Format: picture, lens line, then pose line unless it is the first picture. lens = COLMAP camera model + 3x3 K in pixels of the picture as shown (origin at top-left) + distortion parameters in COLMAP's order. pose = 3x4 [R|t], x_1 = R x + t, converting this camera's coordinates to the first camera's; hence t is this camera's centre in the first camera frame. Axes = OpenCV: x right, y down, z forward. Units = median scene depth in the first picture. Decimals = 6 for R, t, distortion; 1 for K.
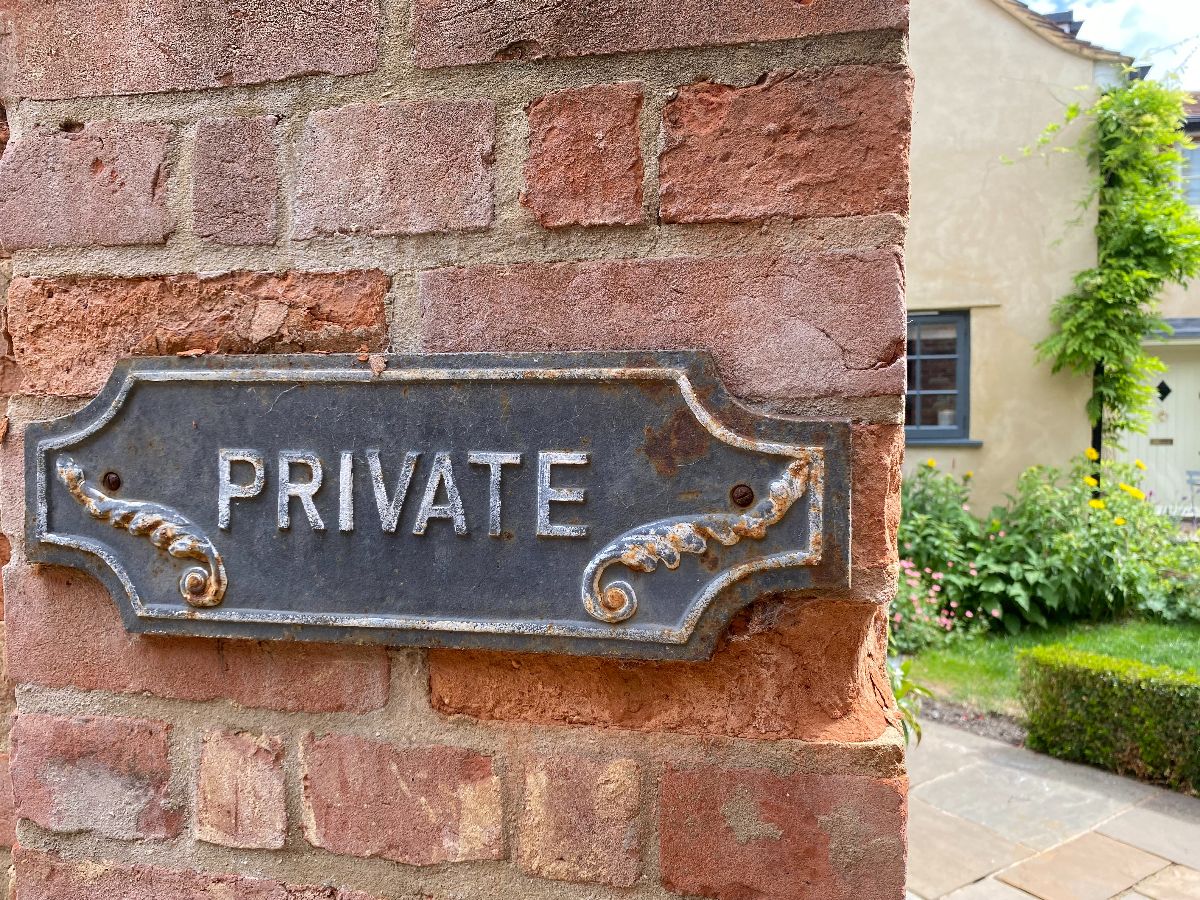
lens RADIAL K [[893.0, 0, 592.0], [0, 893.0, 452.3], [0, 0, 1]] dist [-0.040843, -0.003689]
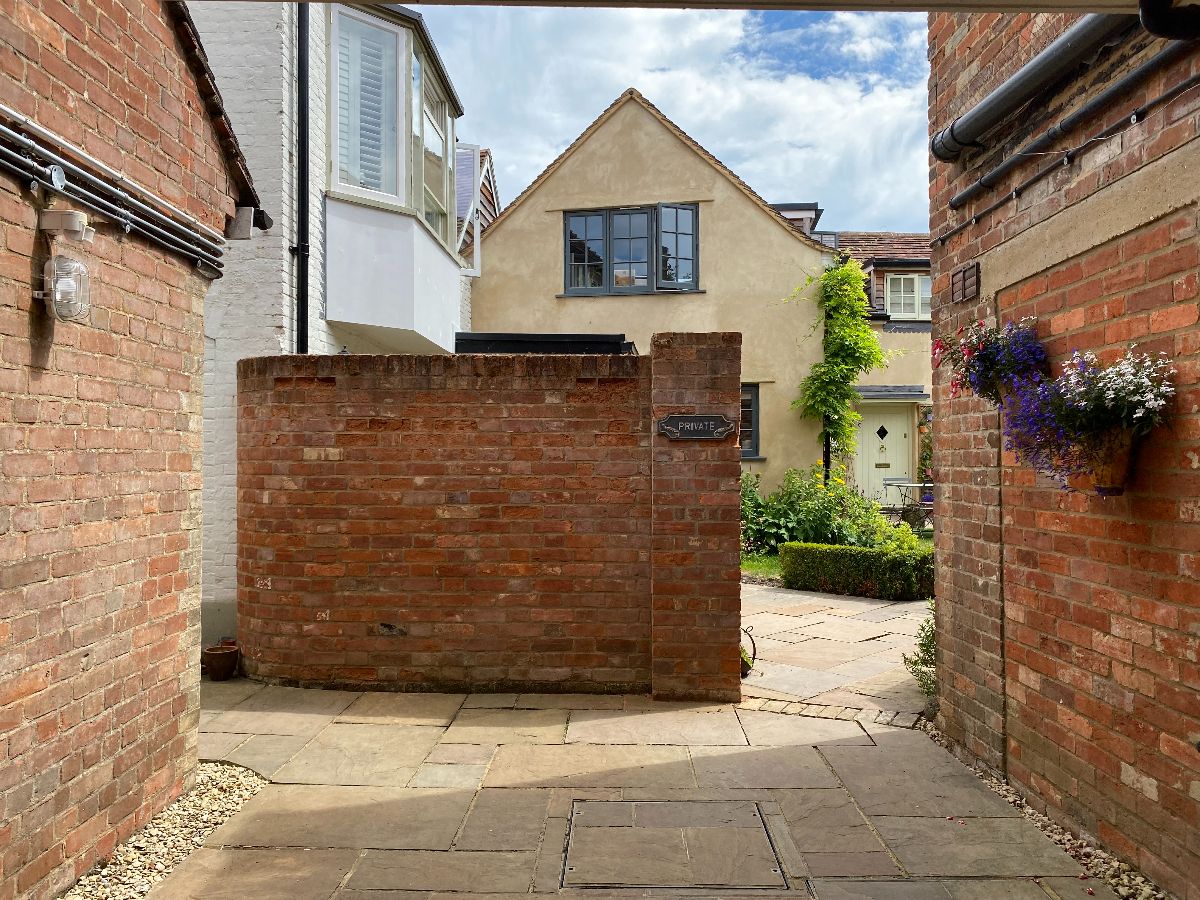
lens RADIAL K [[893.0, 0, 603.9], [0, 893.0, 451.8], [0, 0, 1]] dist [-0.040843, -0.003689]
pose [[0.976360, 0.003815, 0.216117, -0.300094], [0.007128, 0.998732, -0.049835, 0.072814], [-0.216033, 0.050197, 0.975095, -0.766988]]
